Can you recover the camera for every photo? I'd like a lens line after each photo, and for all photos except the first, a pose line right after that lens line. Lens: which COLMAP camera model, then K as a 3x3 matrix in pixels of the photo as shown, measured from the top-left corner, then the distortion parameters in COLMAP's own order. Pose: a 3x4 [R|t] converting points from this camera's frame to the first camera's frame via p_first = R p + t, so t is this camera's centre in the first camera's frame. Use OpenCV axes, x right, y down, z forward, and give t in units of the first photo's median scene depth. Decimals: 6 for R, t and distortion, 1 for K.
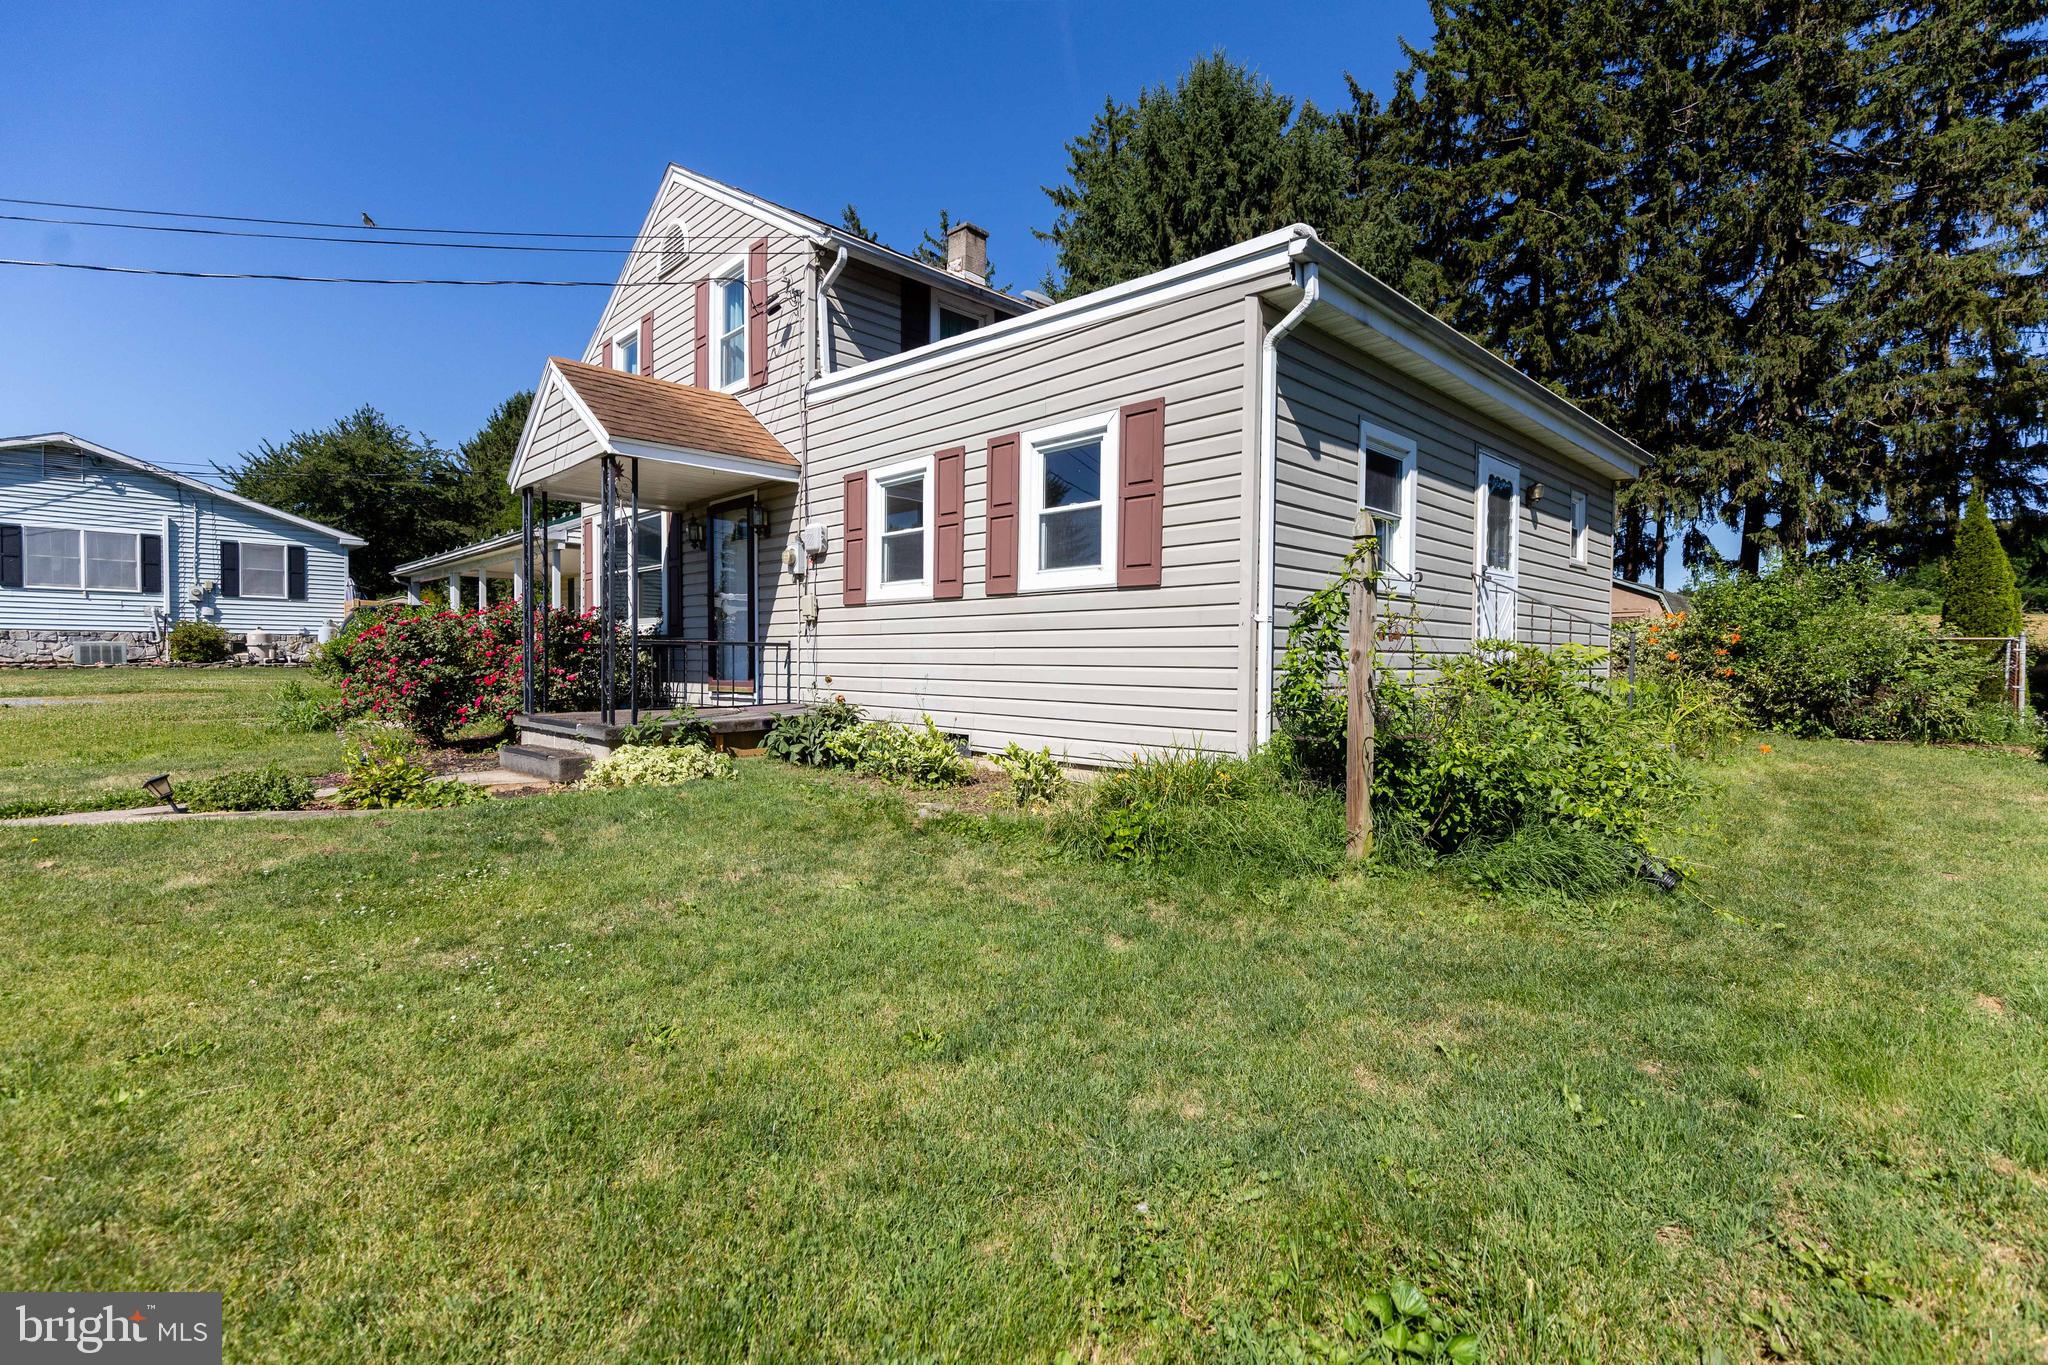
lens RADIAL K [[920.5, 0, 1025.6], [0, 920.5, 671.5], [0, 0, 1]] dist [0.011073, -0.001826]
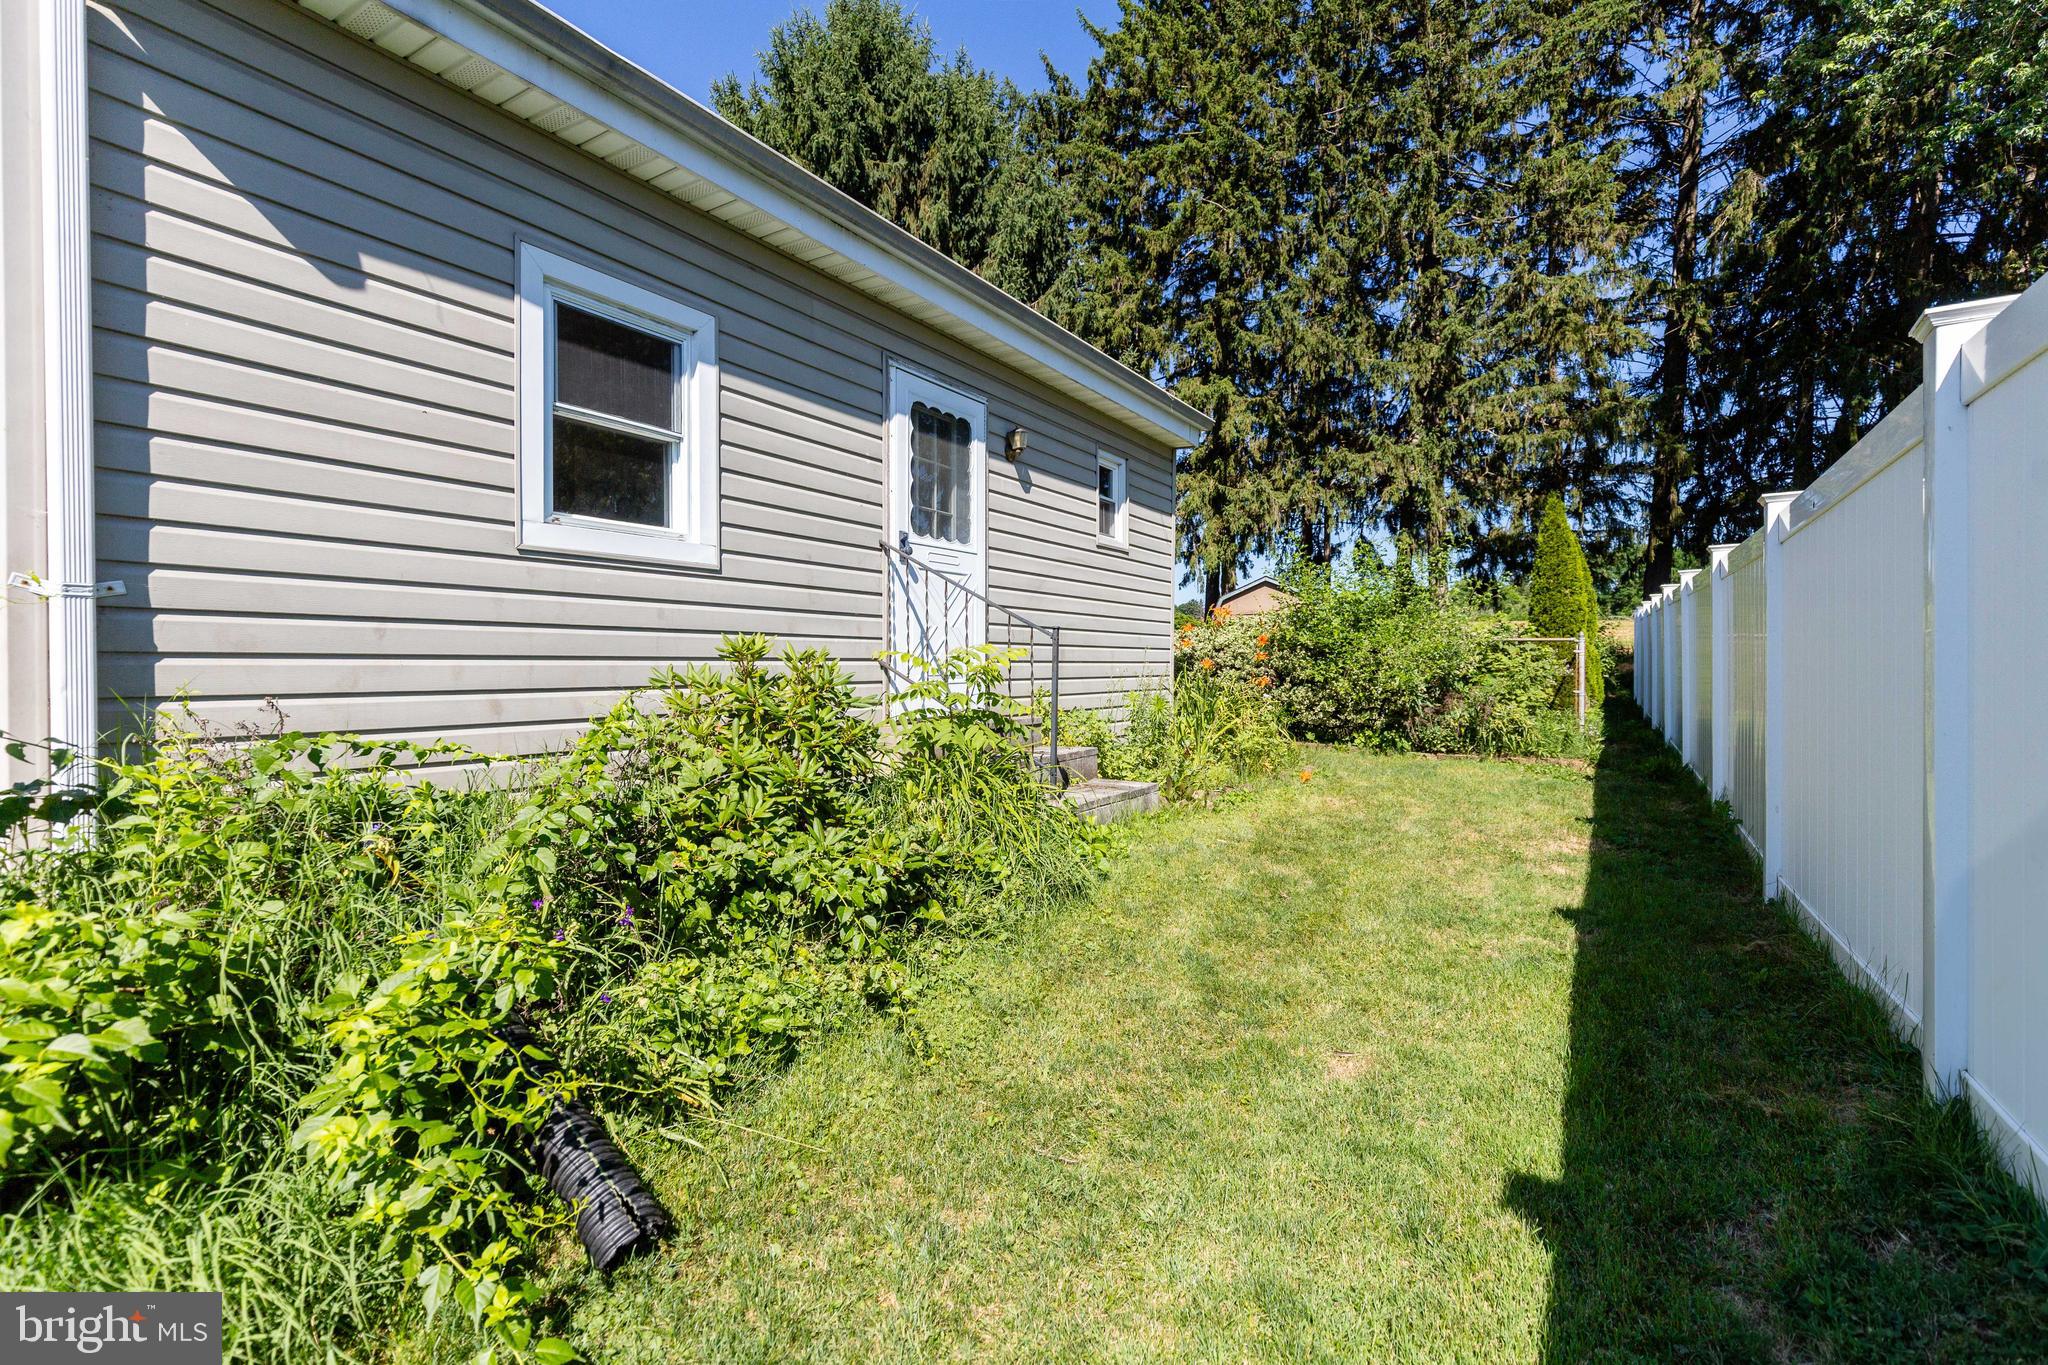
lens RADIAL K [[920.5, 0, 1022.1], [0, 920.5, 677.9], [0, 0, 1]] dist [0.011073, -0.001826]
pose [[0.972250, -0.012253, 0.233622, 0.153803], [0.011627, 0.999924, 0.004057, -0.003304], [-0.233654, -0.001229, 0.972319, 0.115642]]
